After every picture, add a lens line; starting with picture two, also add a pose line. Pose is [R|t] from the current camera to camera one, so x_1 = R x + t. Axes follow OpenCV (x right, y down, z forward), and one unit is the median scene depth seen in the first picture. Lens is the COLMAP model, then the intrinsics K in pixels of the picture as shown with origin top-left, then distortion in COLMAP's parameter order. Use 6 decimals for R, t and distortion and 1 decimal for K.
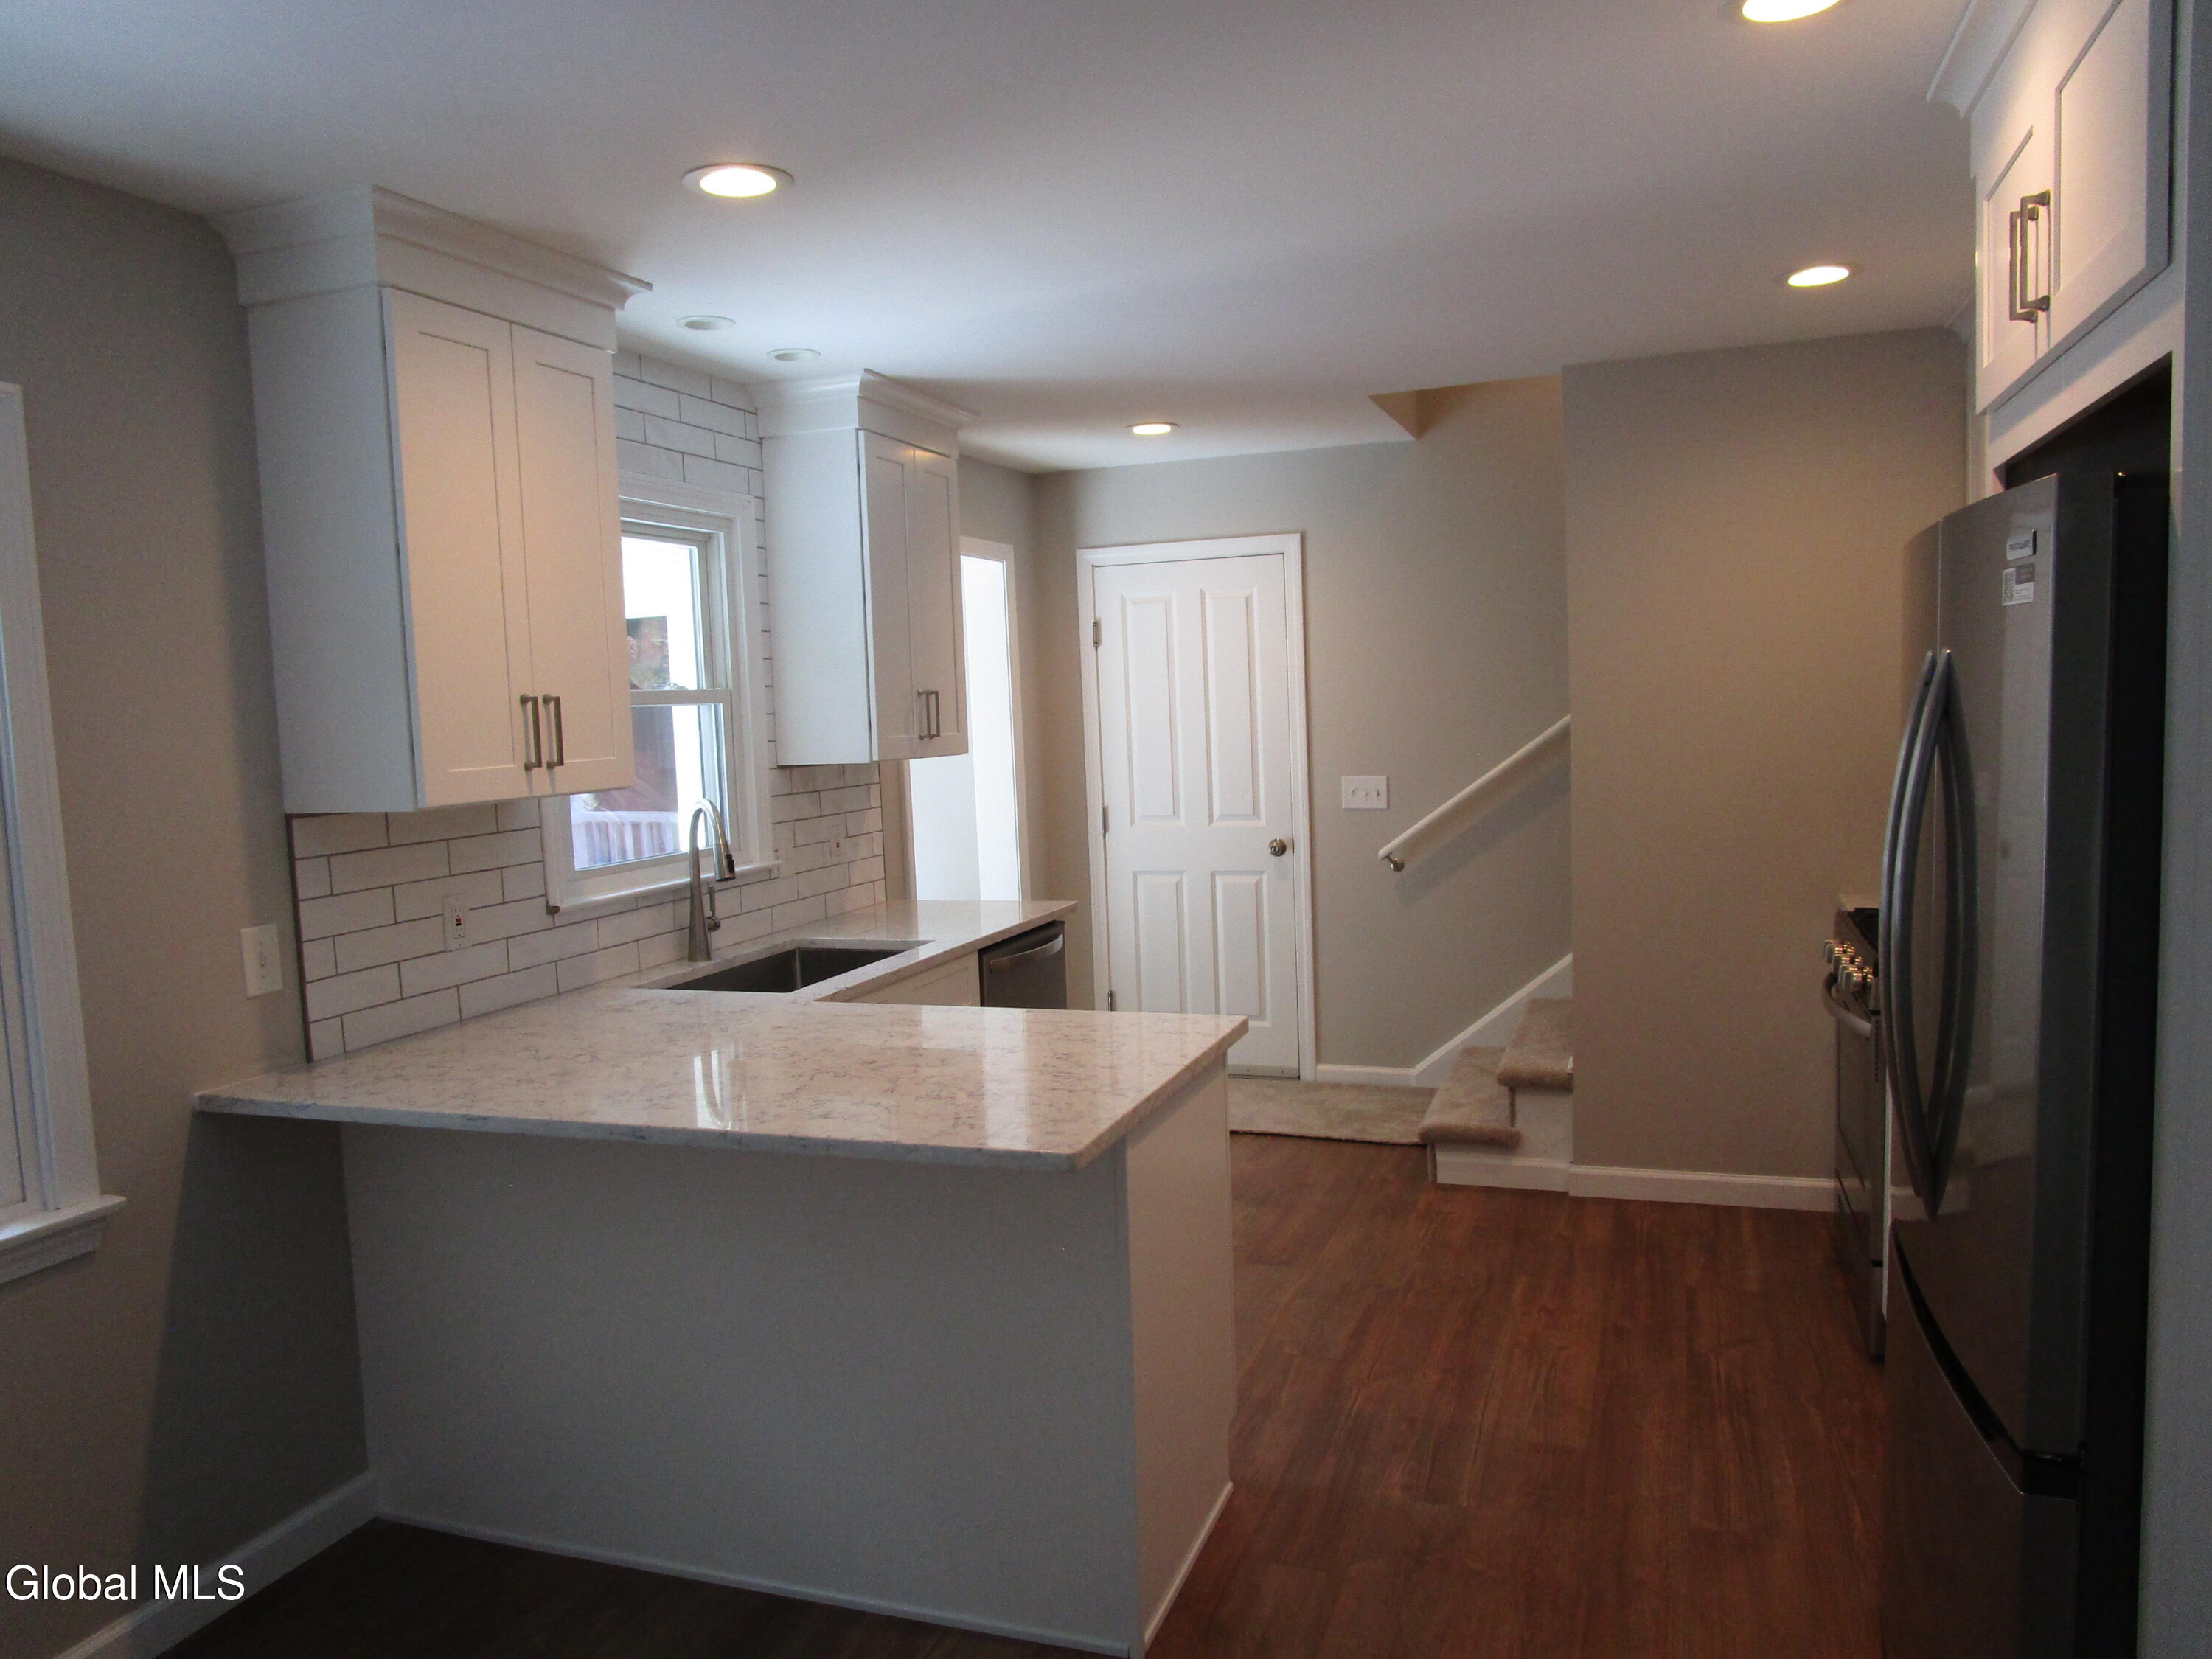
lens RADIAL K [[1588.2, 0, 1106.0], [0, 1588.2, 829.5], [0, 0, 1]] dist [0.000611, 0.003018]
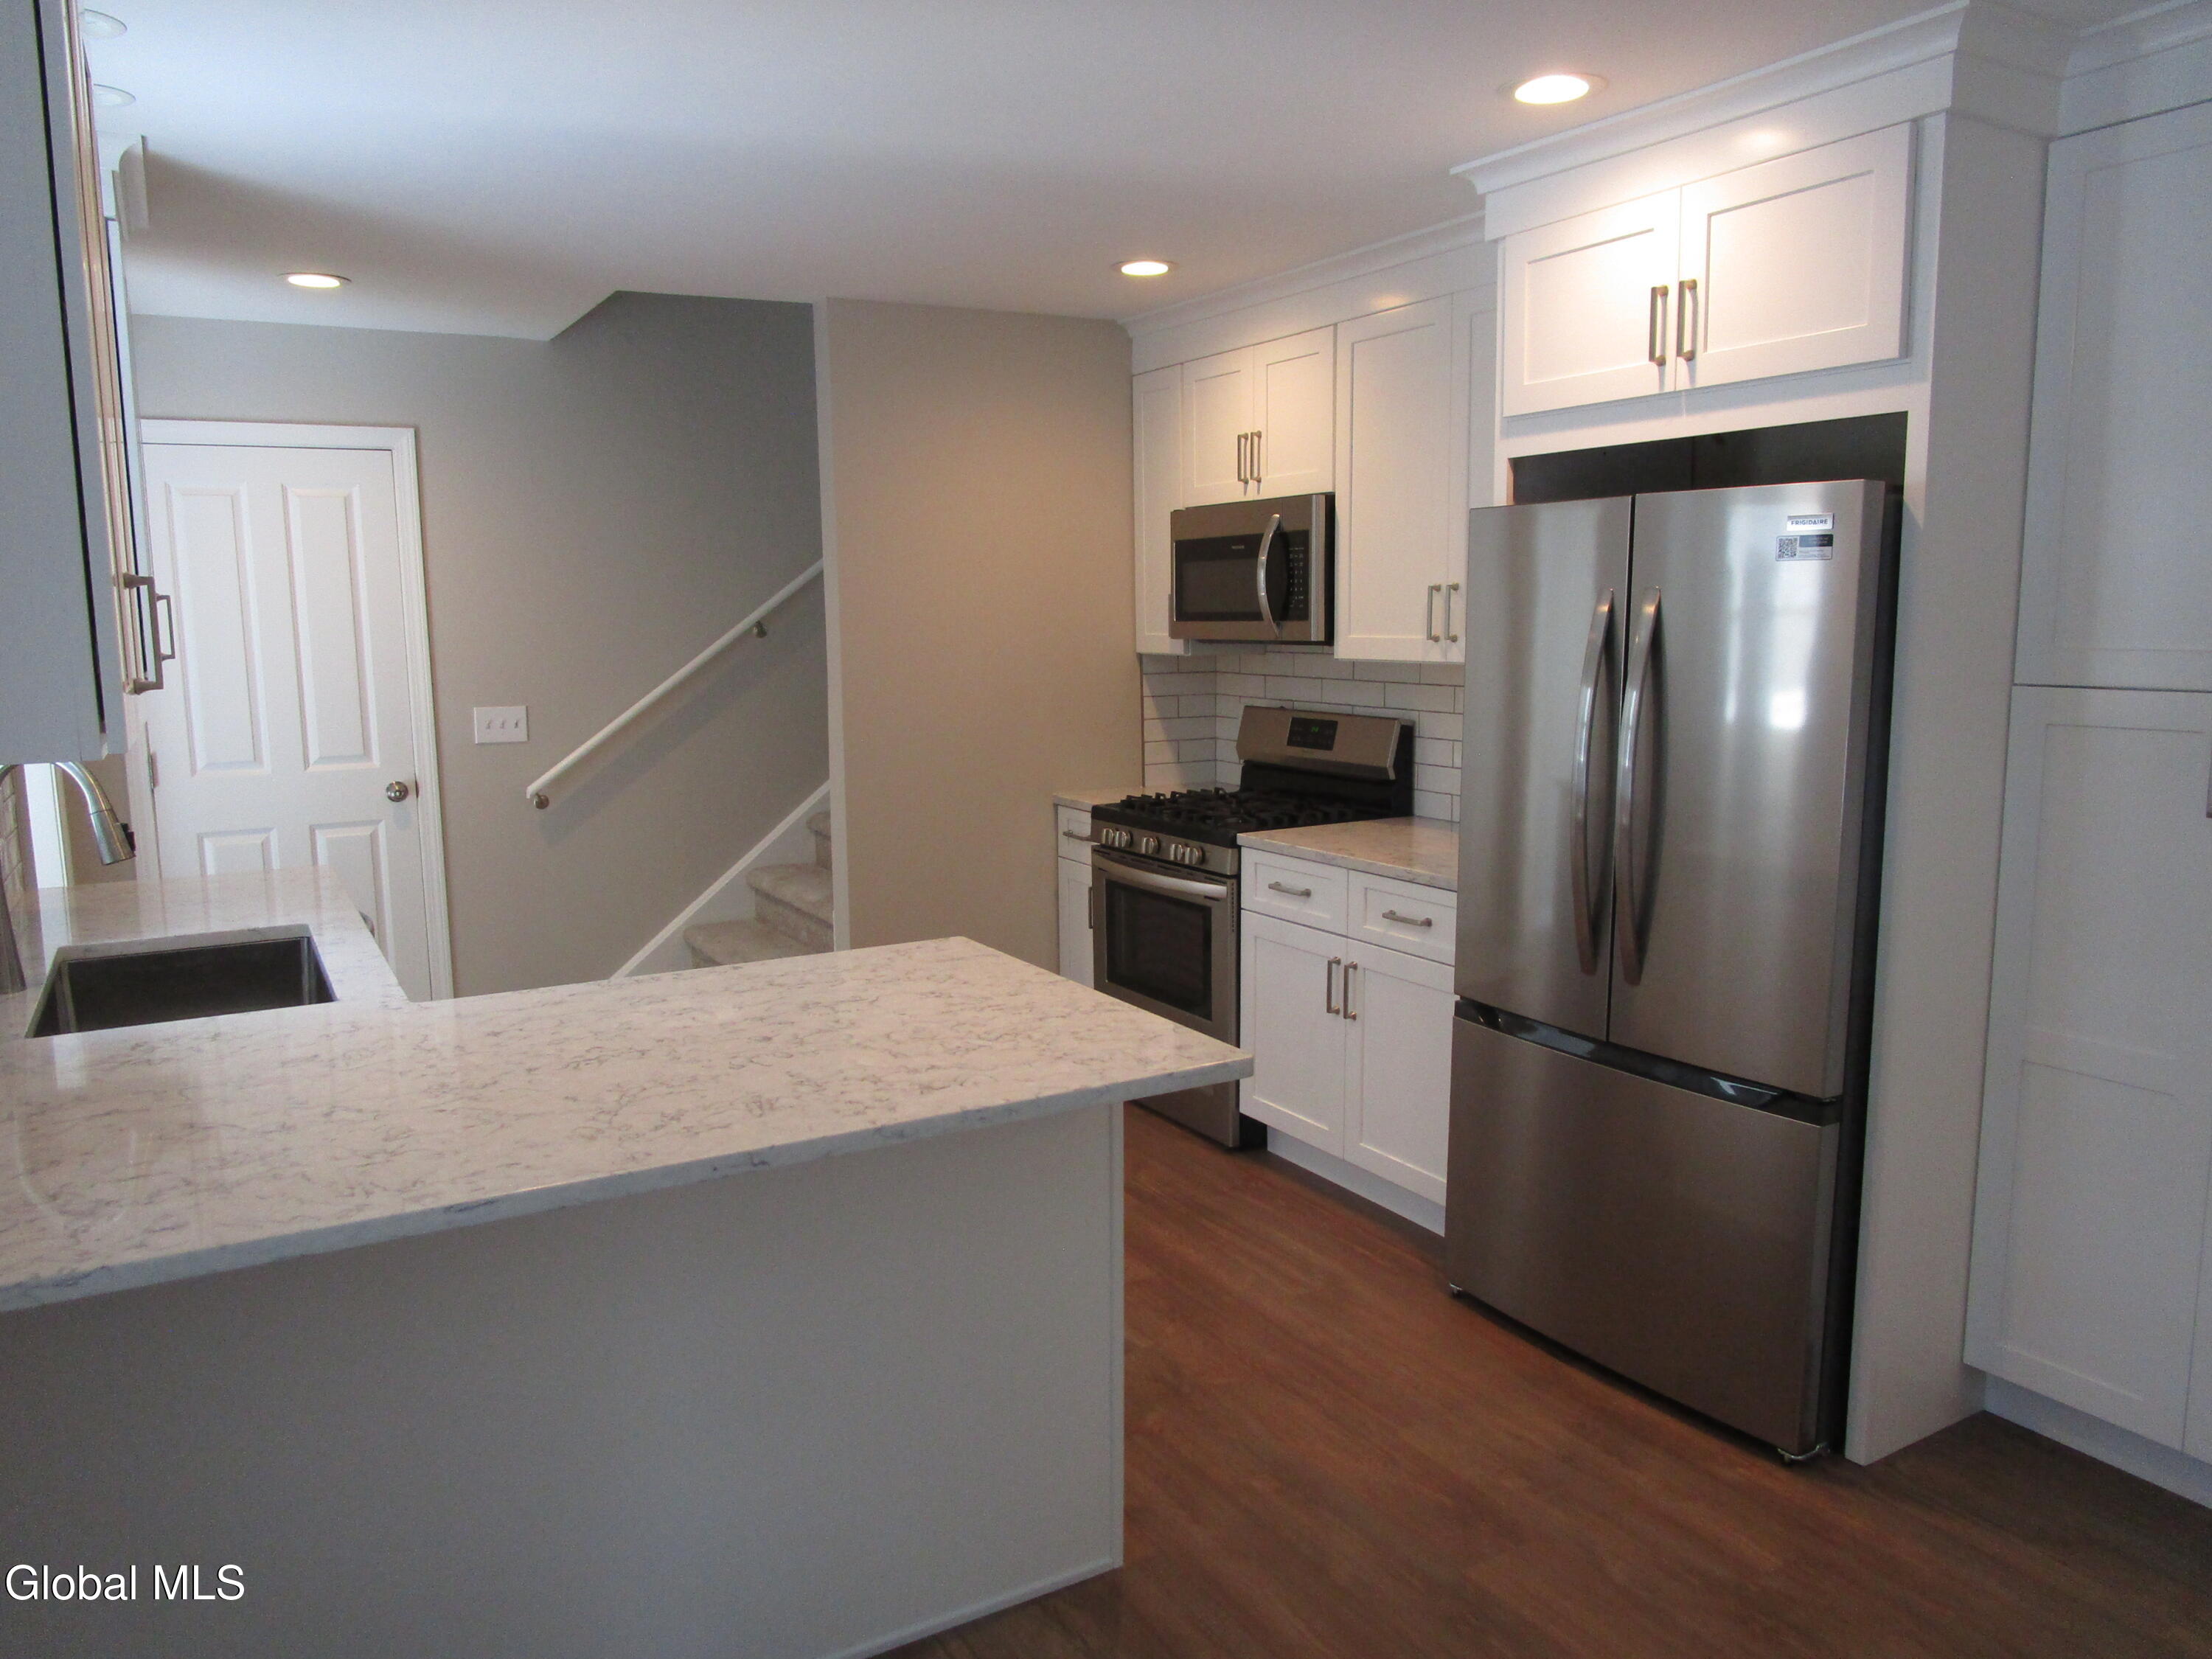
lens RADIAL K [[1598.1, 0, 1086.5], [0, 1598.1, 816.8], [0, 0, 1]] dist [-0.003756, -0.000200]
pose [[0.654222, -0.074847, 0.752590, -0.310300], [0.050785, 0.997193, 0.055025, -0.003841], [-0.754596, 0.002222, 0.656186, 0.149730]]
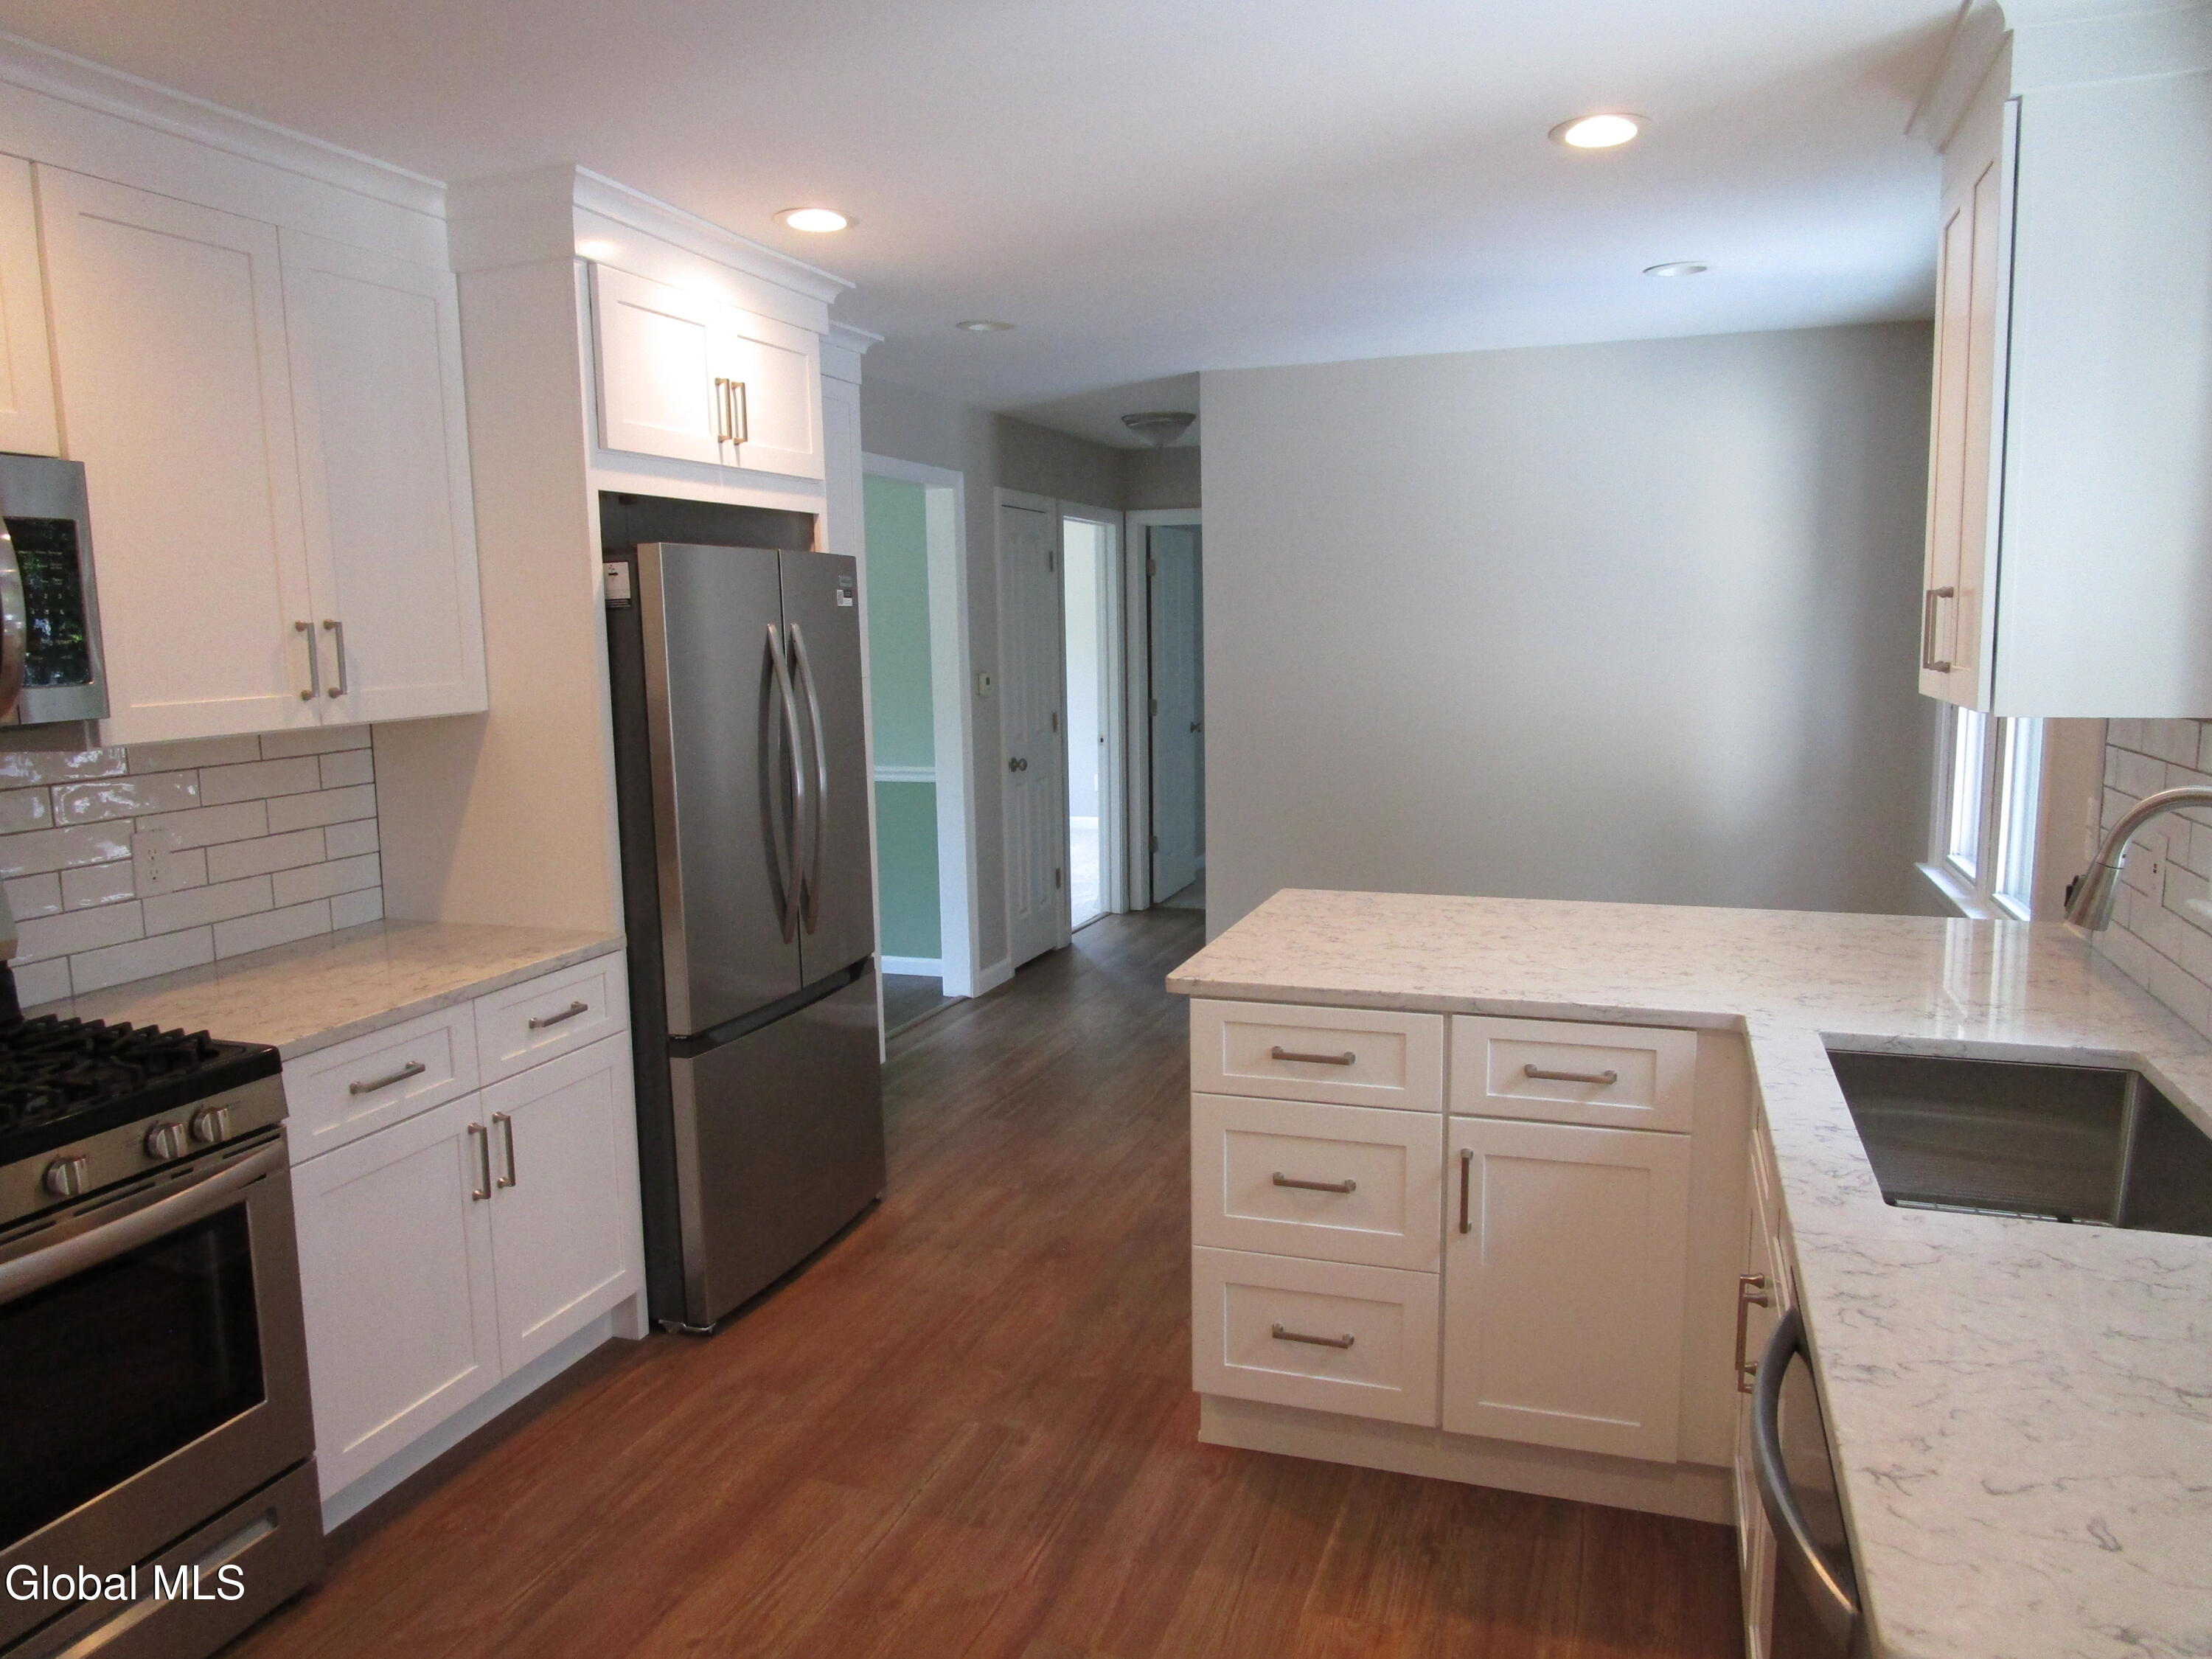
lens RADIAL K [[1588.2, 0, 1106.0], [0, 1588.2, 829.5], [0, 0, 1]] dist [0.000611, 0.003018]
pose [[-0.998661, 0.051521, -0.004642, 0.063039], [0.049404, 0.976519, 0.209688, -0.084813], [0.015337, 0.209178, -0.977757, 0.977567]]
